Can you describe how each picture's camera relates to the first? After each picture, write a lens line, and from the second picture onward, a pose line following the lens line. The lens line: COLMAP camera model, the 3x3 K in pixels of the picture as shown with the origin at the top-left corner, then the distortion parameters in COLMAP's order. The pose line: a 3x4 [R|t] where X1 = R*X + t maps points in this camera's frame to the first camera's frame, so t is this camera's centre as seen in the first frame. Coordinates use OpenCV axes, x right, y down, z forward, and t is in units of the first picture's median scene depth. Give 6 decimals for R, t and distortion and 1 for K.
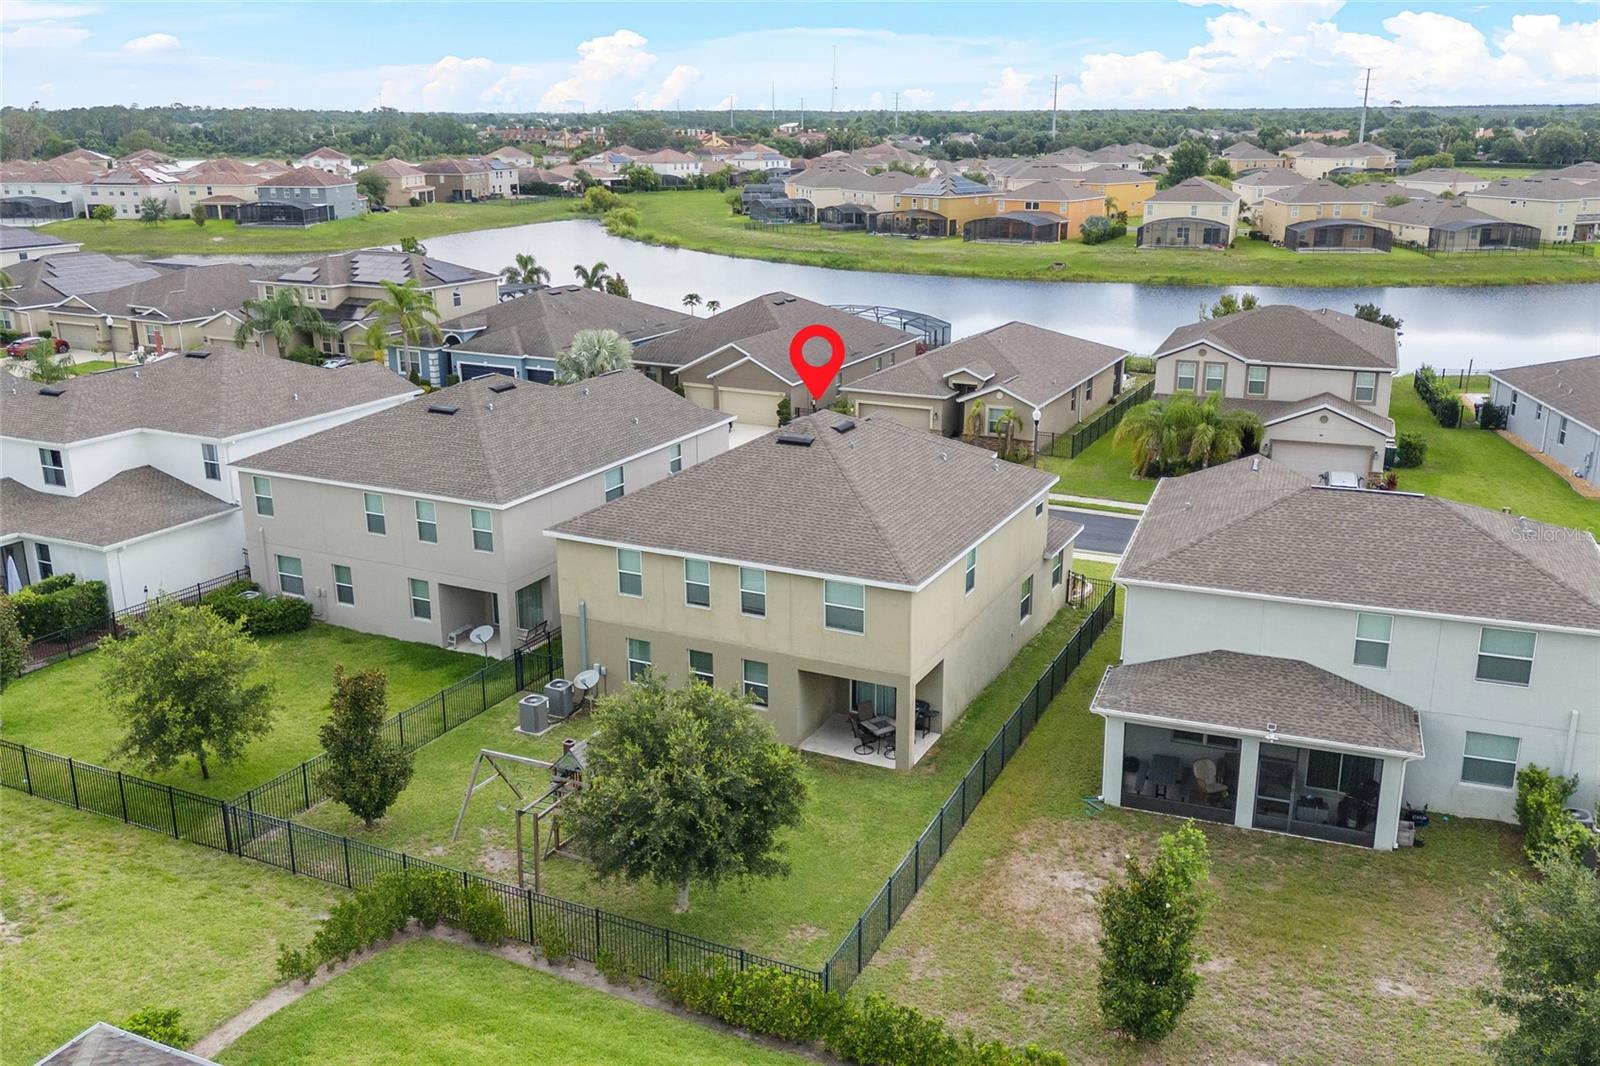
lens RADIAL K [[1322.8, 0, 800.0], [0, 1322.8, 533.0], [0, 0, 1]] dist [0.001975, -0.006124]
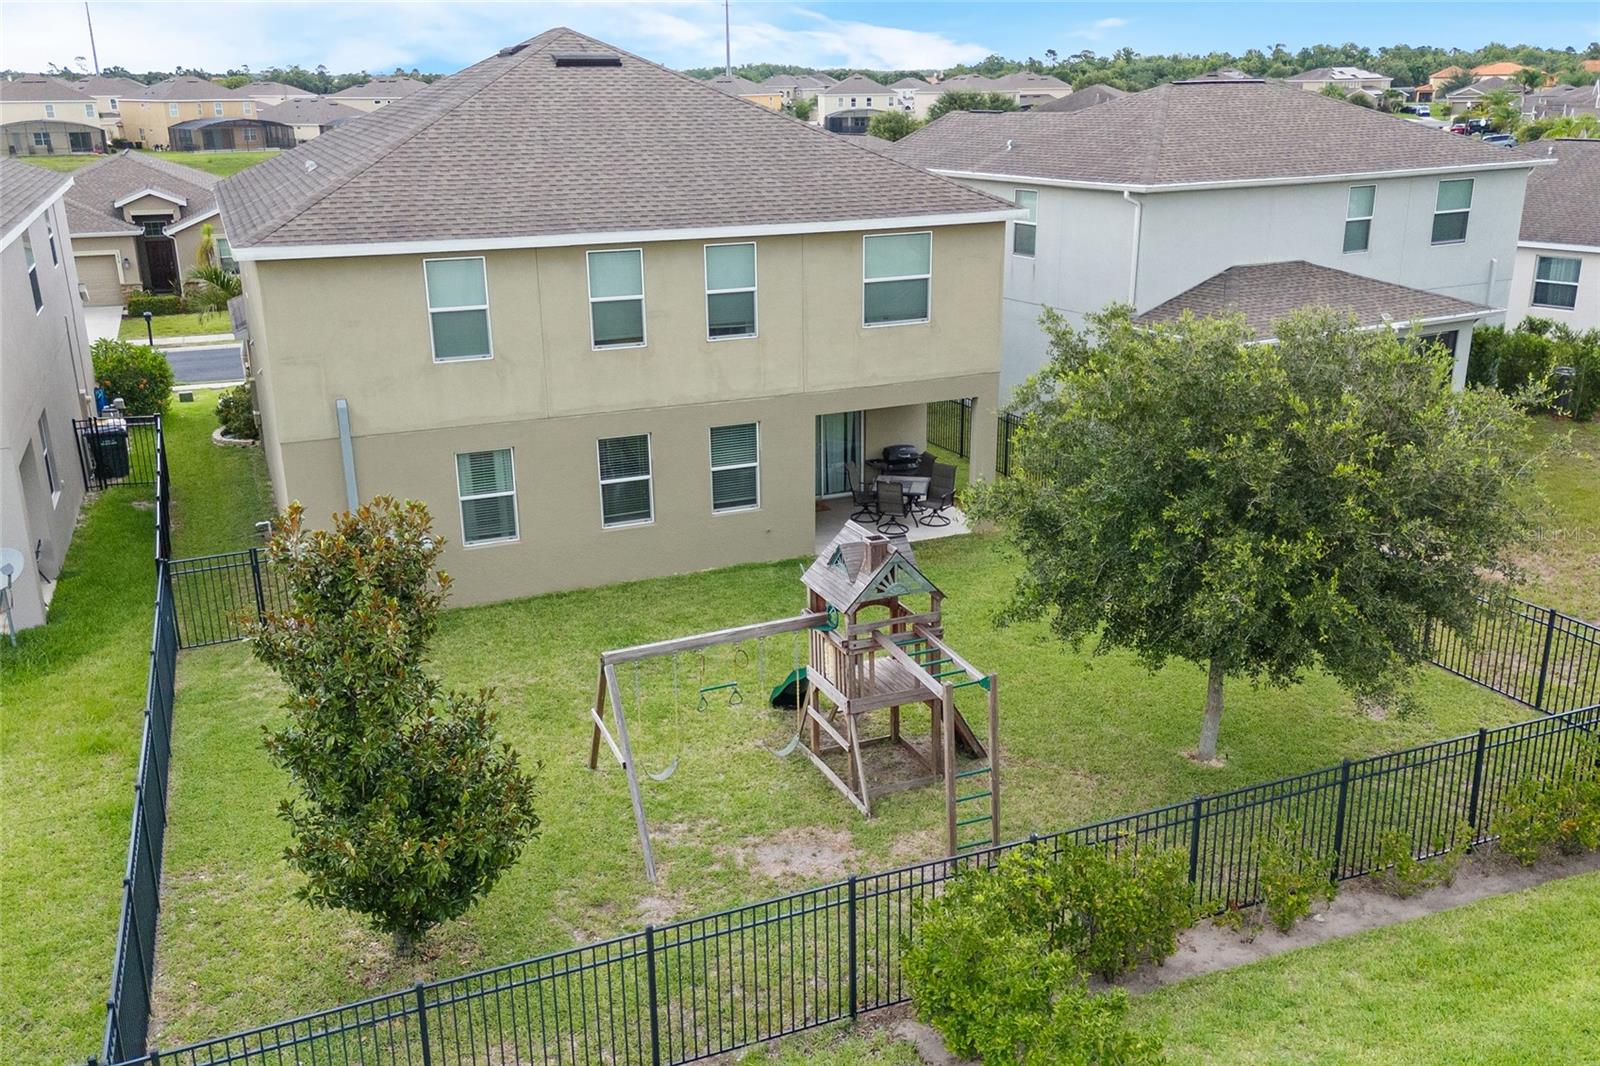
lens RADIAL K [[1322.8, 0, 800.0], [0, 1322.8, 533.0], [0, 0, 1]] dist [0.001975, -0.006124]
pose [[0.624951, -0.239100, 0.743147, -0.436761], [0.223820, 0.966857, 0.122855, 0.078589], [-0.747891, 0.089553, 0.657753, 0.616388]]
